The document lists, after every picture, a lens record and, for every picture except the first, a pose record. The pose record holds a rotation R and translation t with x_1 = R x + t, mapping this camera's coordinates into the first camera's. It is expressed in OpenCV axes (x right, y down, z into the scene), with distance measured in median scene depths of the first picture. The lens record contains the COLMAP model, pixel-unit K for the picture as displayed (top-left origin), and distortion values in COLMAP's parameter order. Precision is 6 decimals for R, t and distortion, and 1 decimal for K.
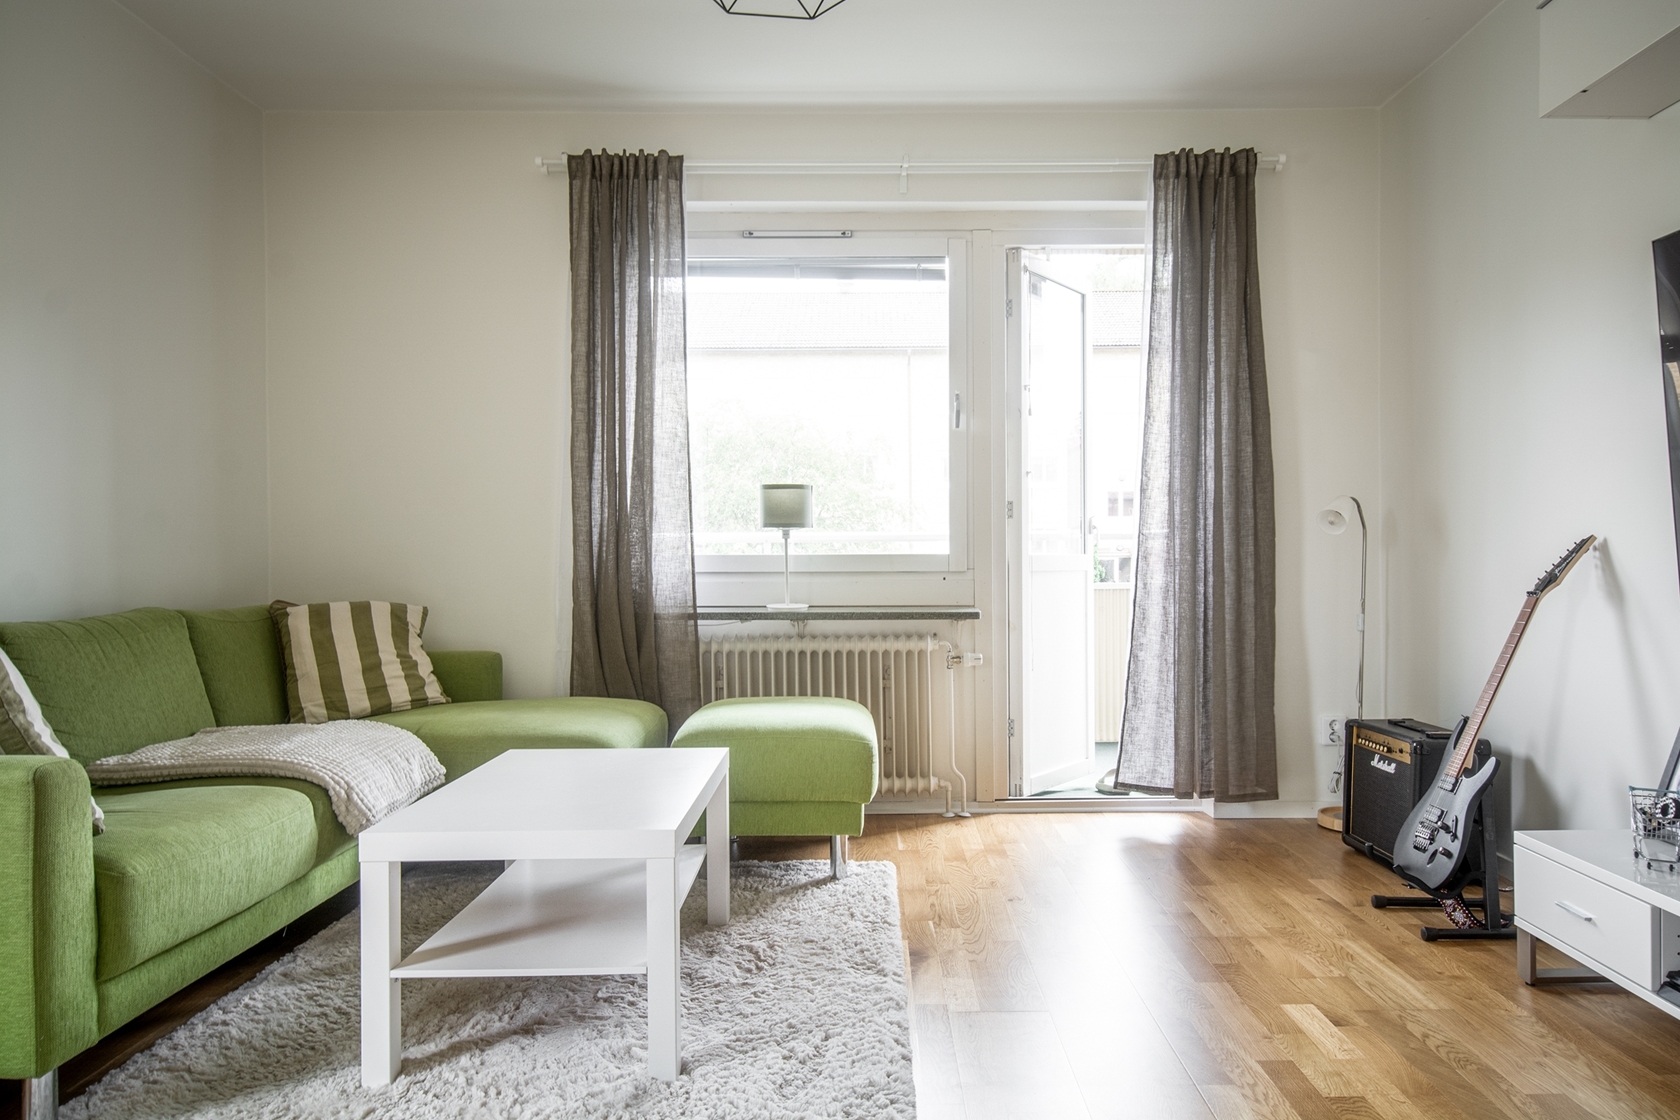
lens RADIAL K [[1171.9, 0, 840.0], [0, 1171.9, 560.0], [0, 0, 1]] dist [0.002544, -0.003021]
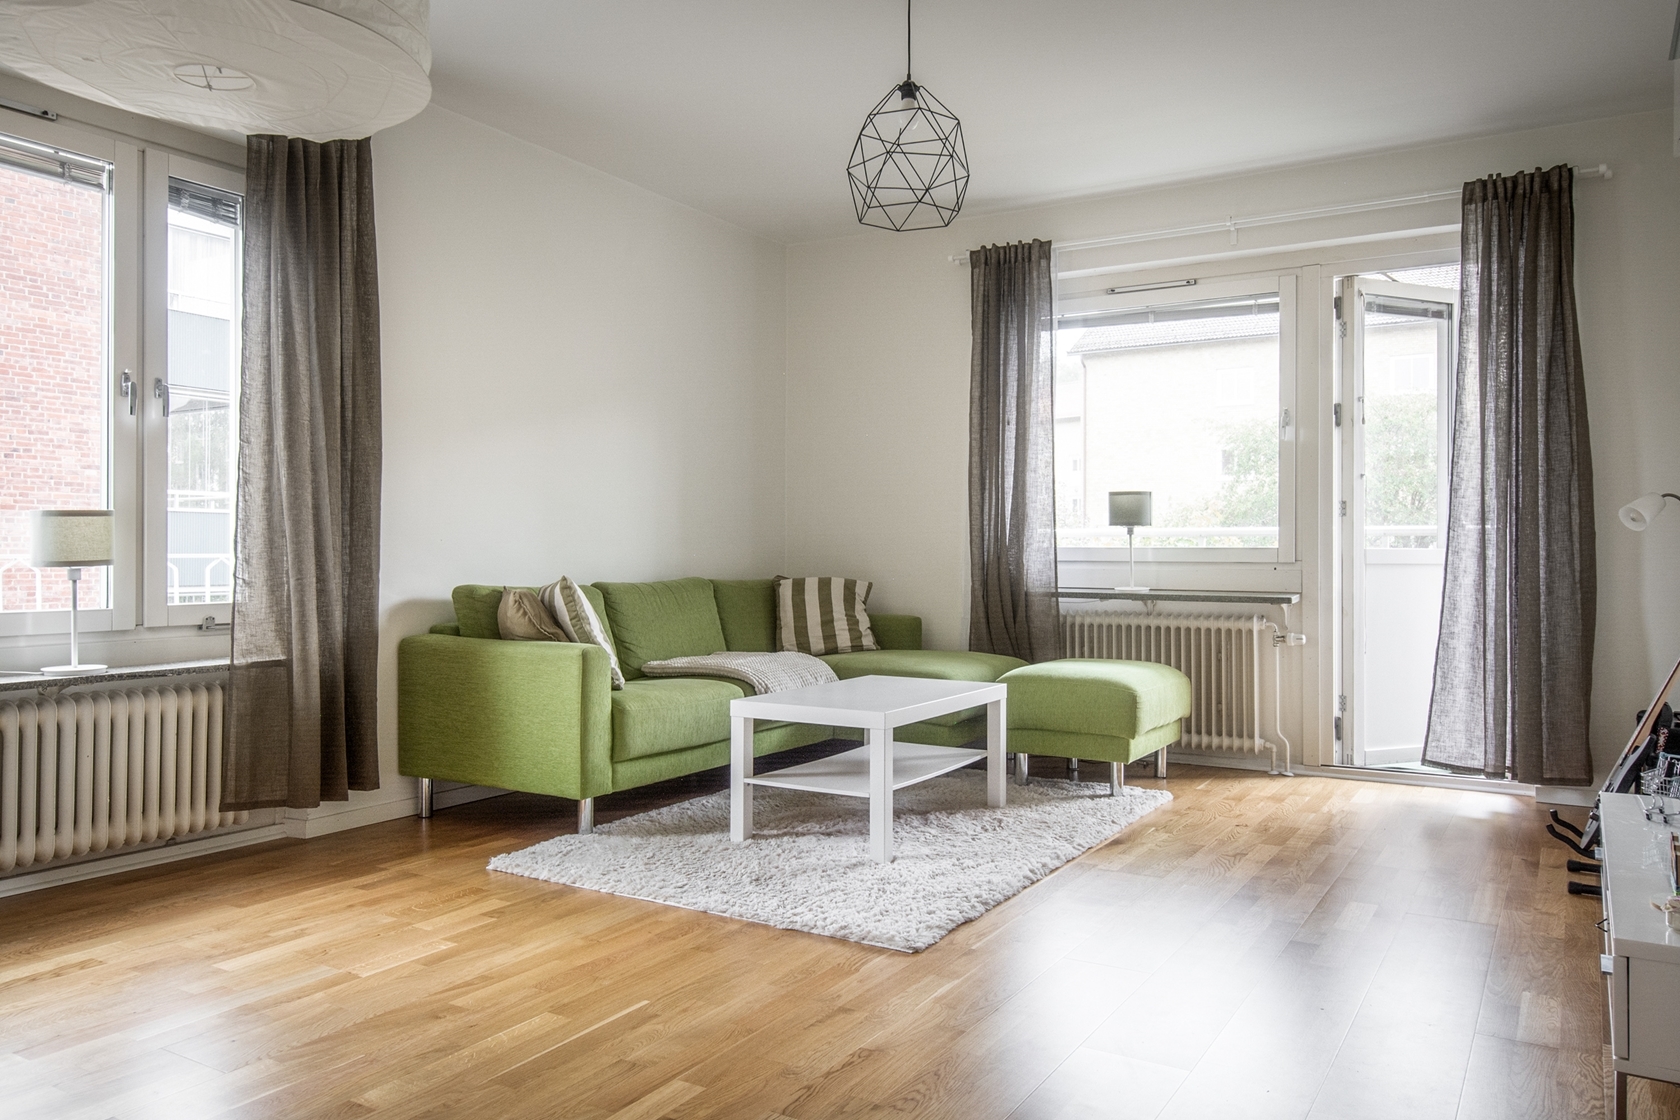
lens RADIAL K [[1221.7, 0, 836.8], [0, 1221.7, 515.2], [0, 0, 1]] dist [0.005125, -0.002045]
pose [[0.852402, -0.007336, -0.522835, 0.372495], [-0.008584, 0.999571, -0.028020, 0.000422], [0.522816, 0.028372, 0.851973, -0.273892]]
